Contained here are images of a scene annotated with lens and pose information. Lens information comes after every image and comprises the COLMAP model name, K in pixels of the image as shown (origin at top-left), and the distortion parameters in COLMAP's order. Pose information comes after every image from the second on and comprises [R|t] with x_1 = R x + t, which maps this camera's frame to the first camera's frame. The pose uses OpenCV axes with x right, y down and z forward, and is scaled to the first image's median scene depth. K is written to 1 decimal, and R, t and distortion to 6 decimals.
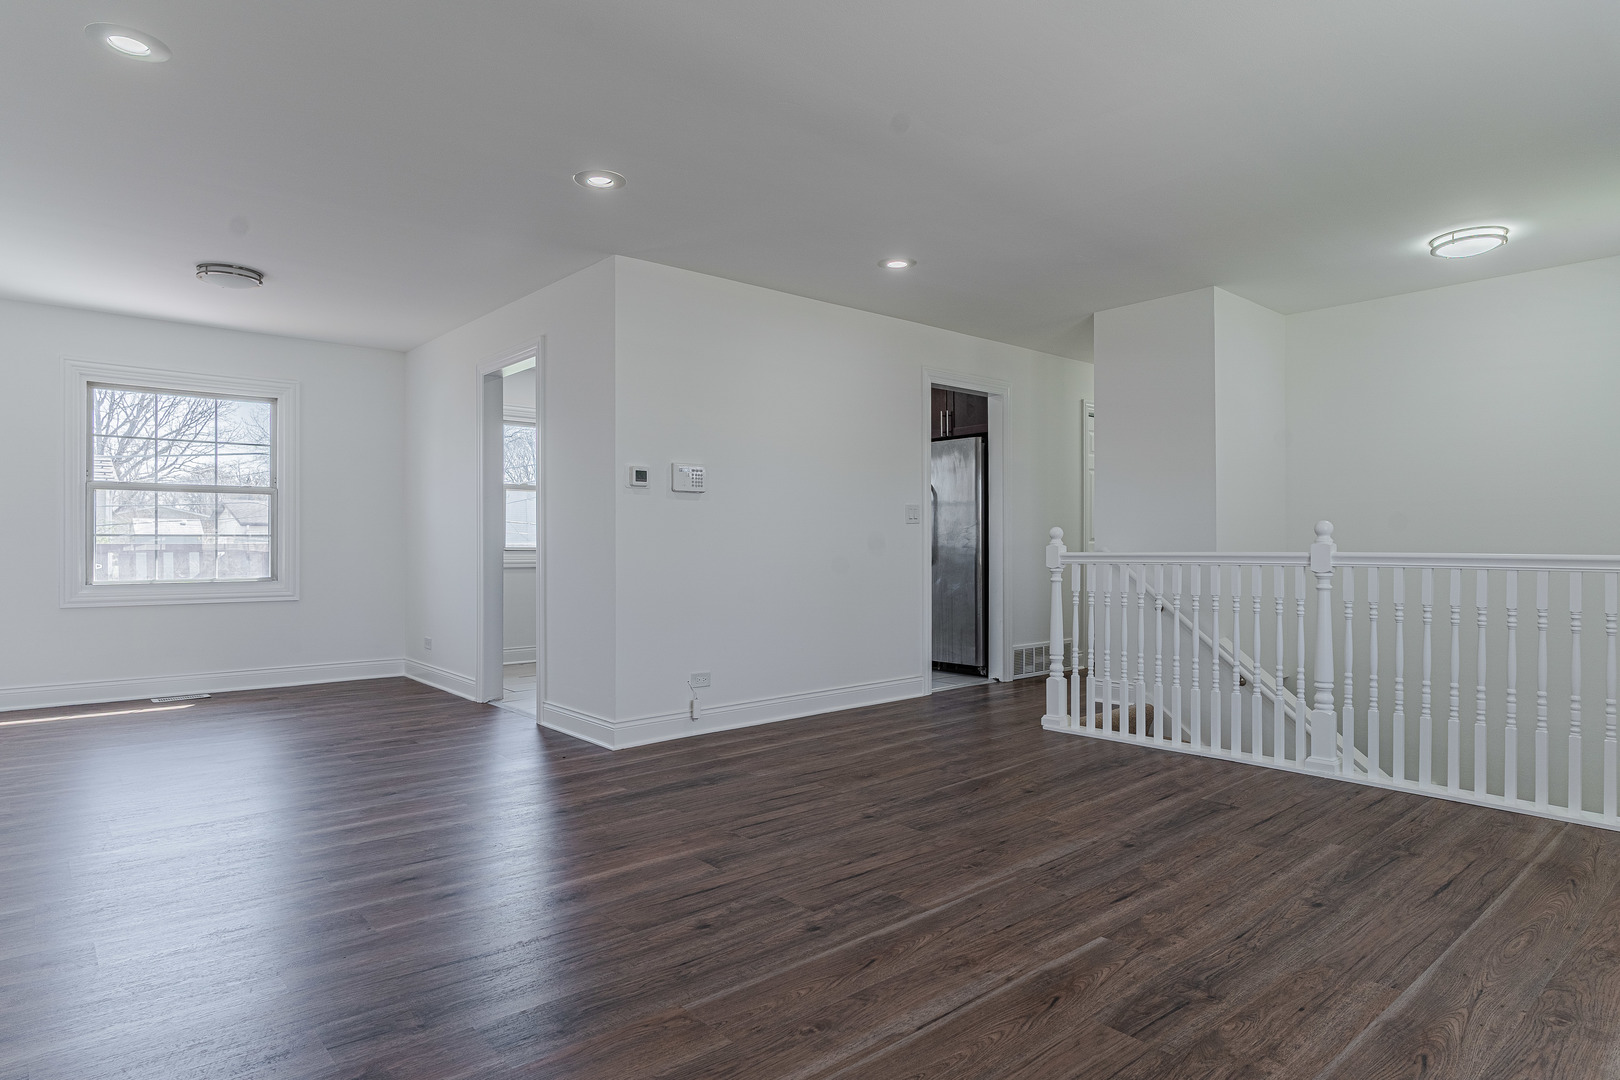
lens RADIAL K [[904.4, 0, 801.3], [0, 904.4, 547.0], [0, 0, 1]] dist [0.004235, 0.000433]
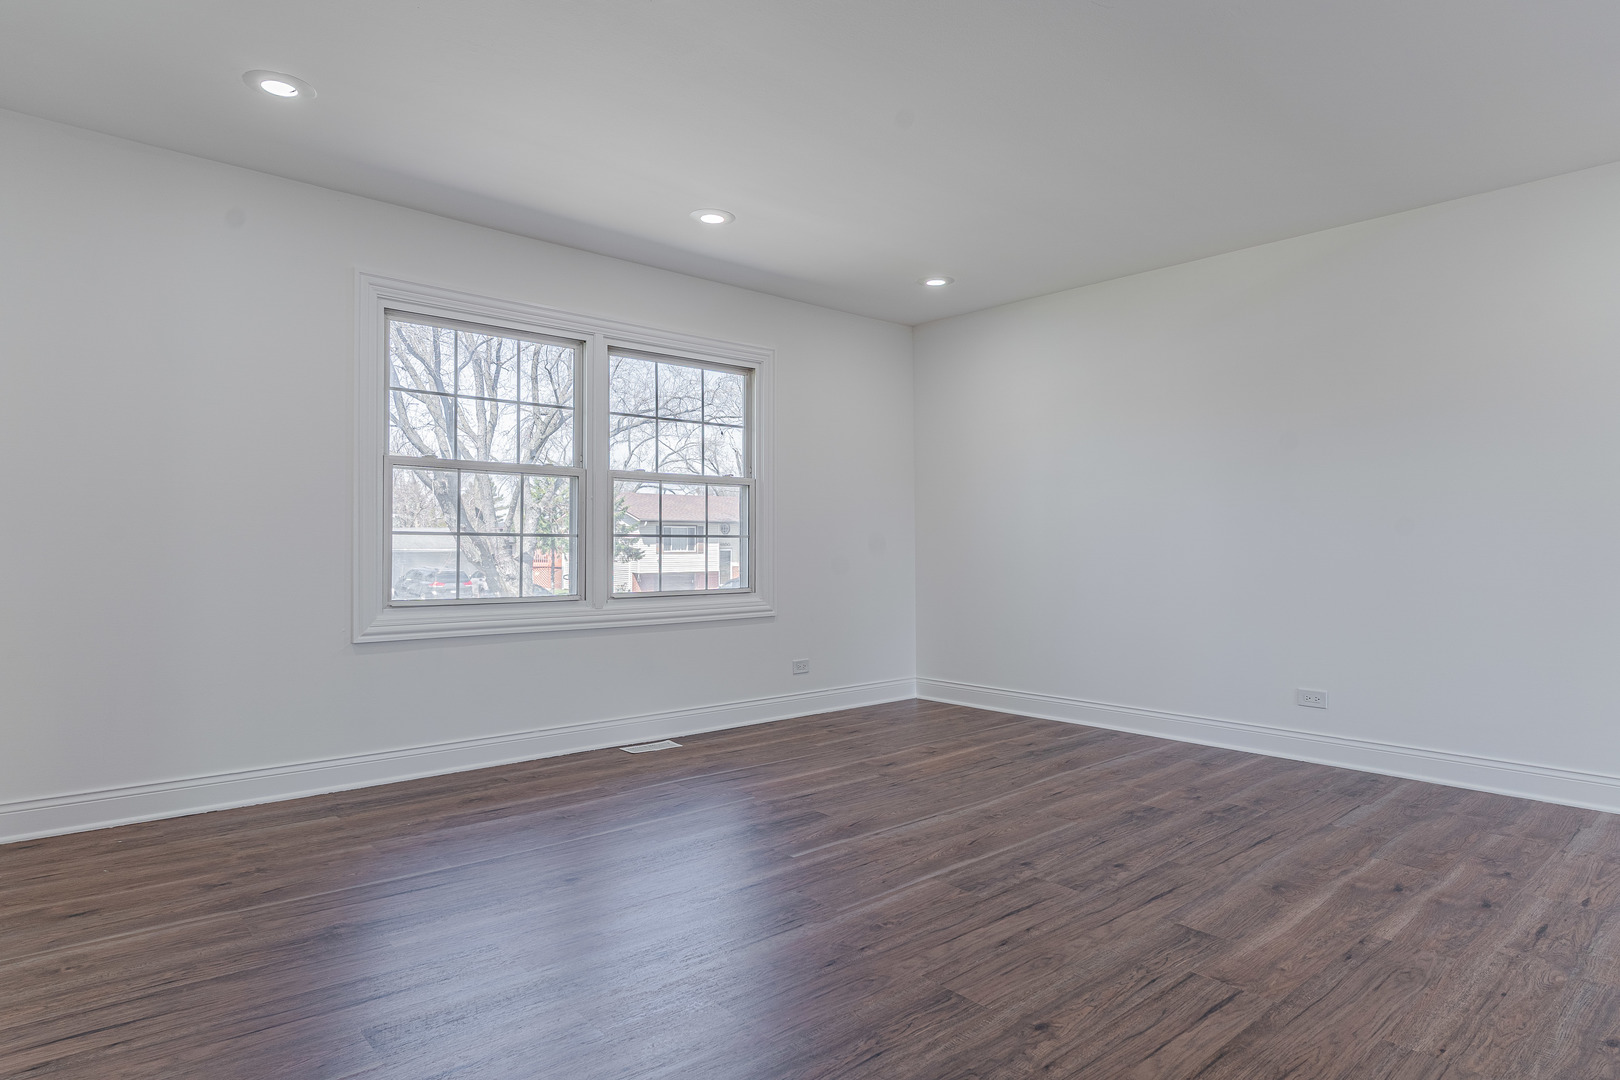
lens RADIAL K [[918.2, 0, 810.0], [0, 918.2, 540.0], [0, 0, 1]] dist [0.004292, 0.000164]
pose [[-0.999802, -0.002037, -0.019797, 0.264733], [-0.002080, 0.999996, 0.002156, -0.009722], [0.019792, 0.002197, -0.999802, 1.796506]]
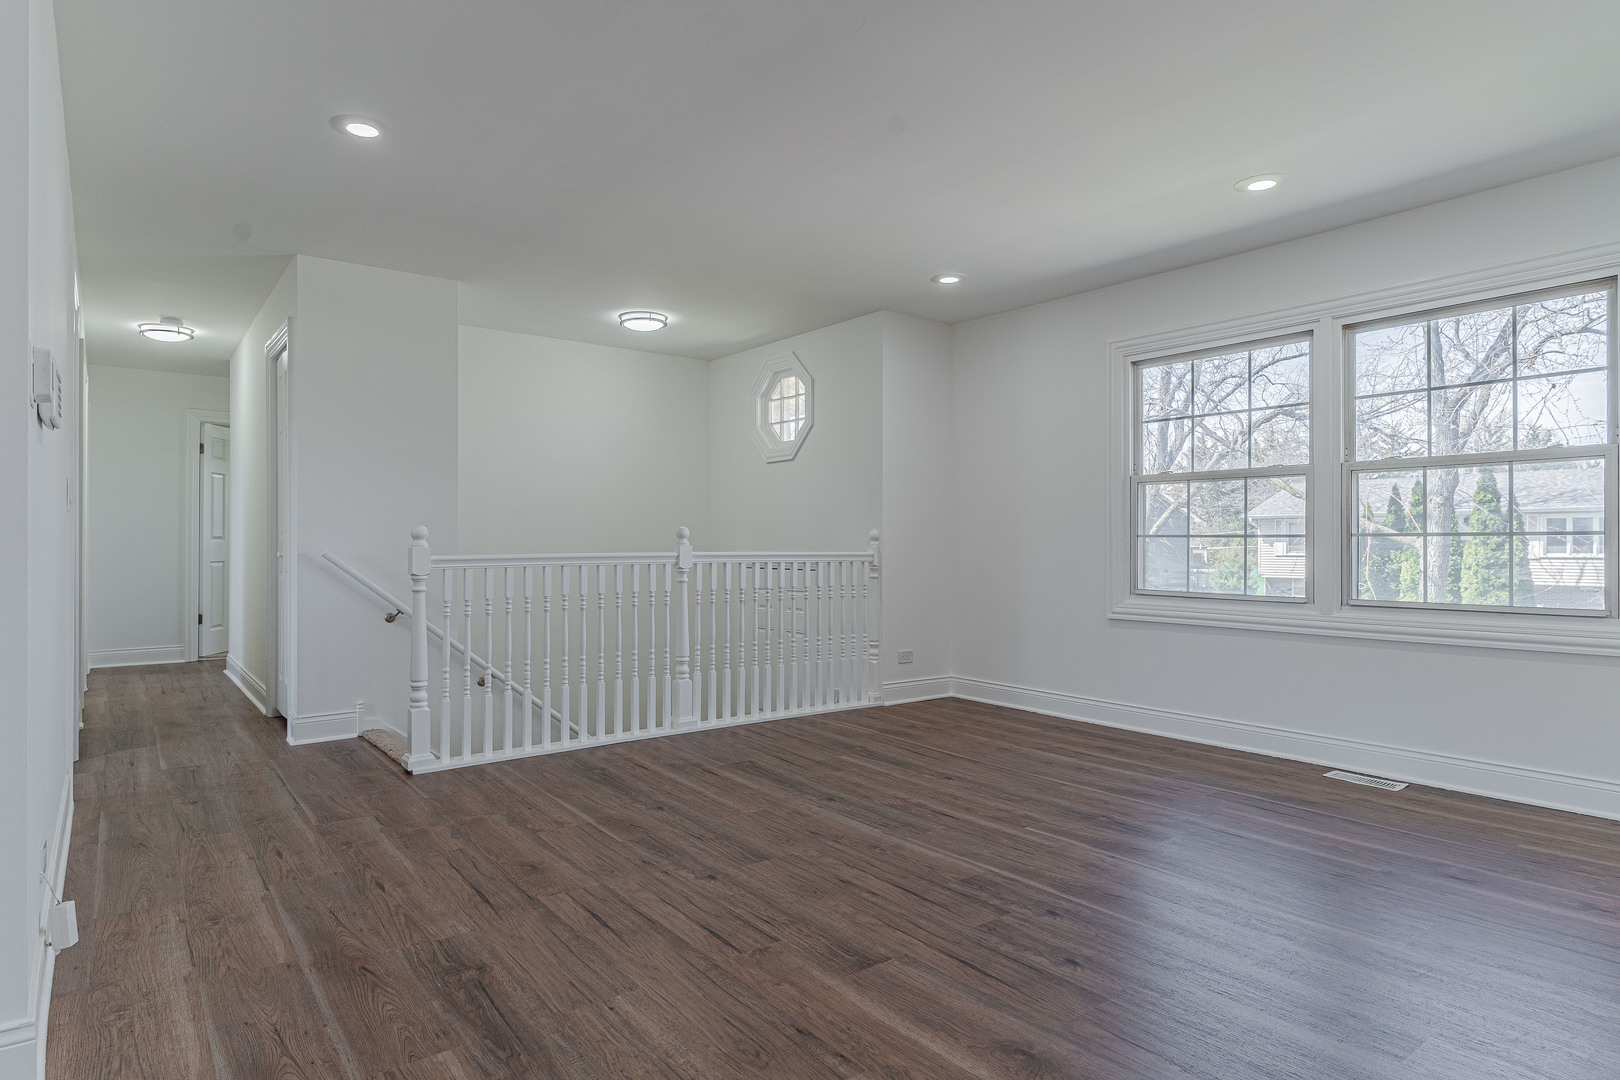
lens RADIAL K [[904.4, 0, 801.3], [0, 904.4, 547.0], [0, 0, 1]] dist [0.004235, 0.000433]
pose [[0.060255, -0.000172, 0.998183, -0.843470], [0.005565, 0.999985, -0.000164, -0.000077], [-0.998168, 0.005564, 0.060255, 0.990680]]
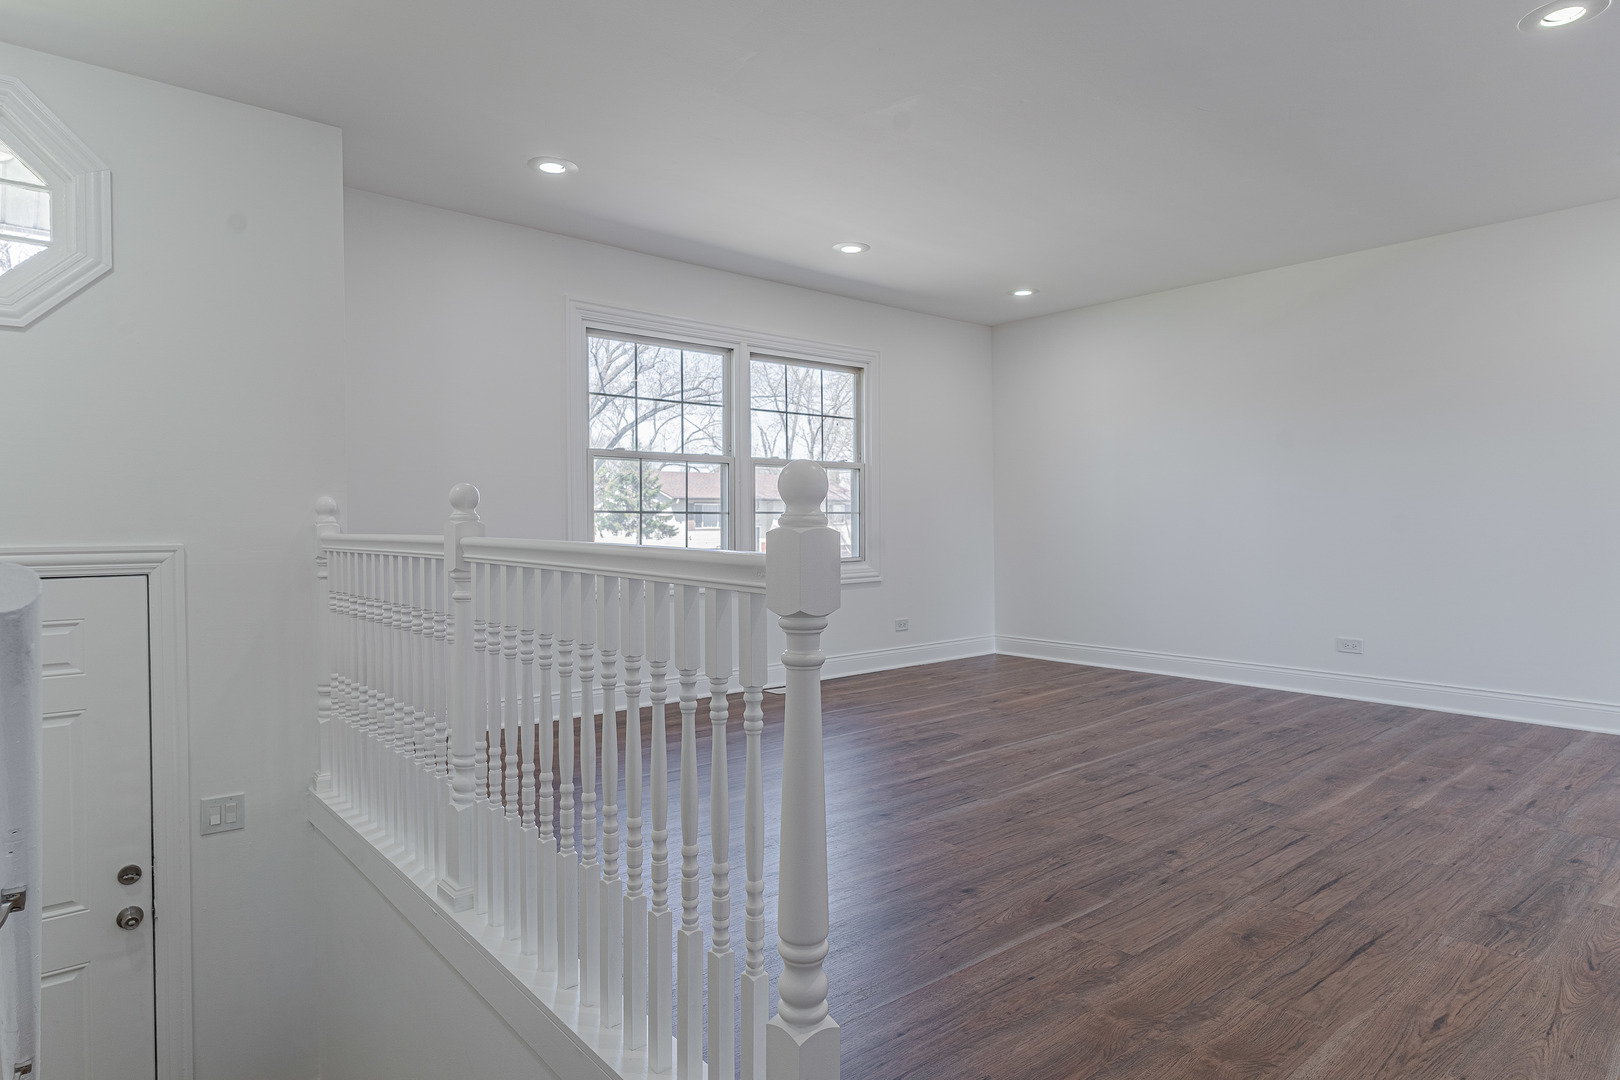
lens RADIAL K [[917.0, 0, 810.0], [0, 917.0, 540.0], [0, 0, 1]] dist [0.006052, 0.000749]
pose [[-0.999989, 0.004240, -0.001893, 0.459073], [0.004185, 0.999603, 0.027872, -0.009532], [0.002010, 0.027864, -0.999610, 2.079287]]
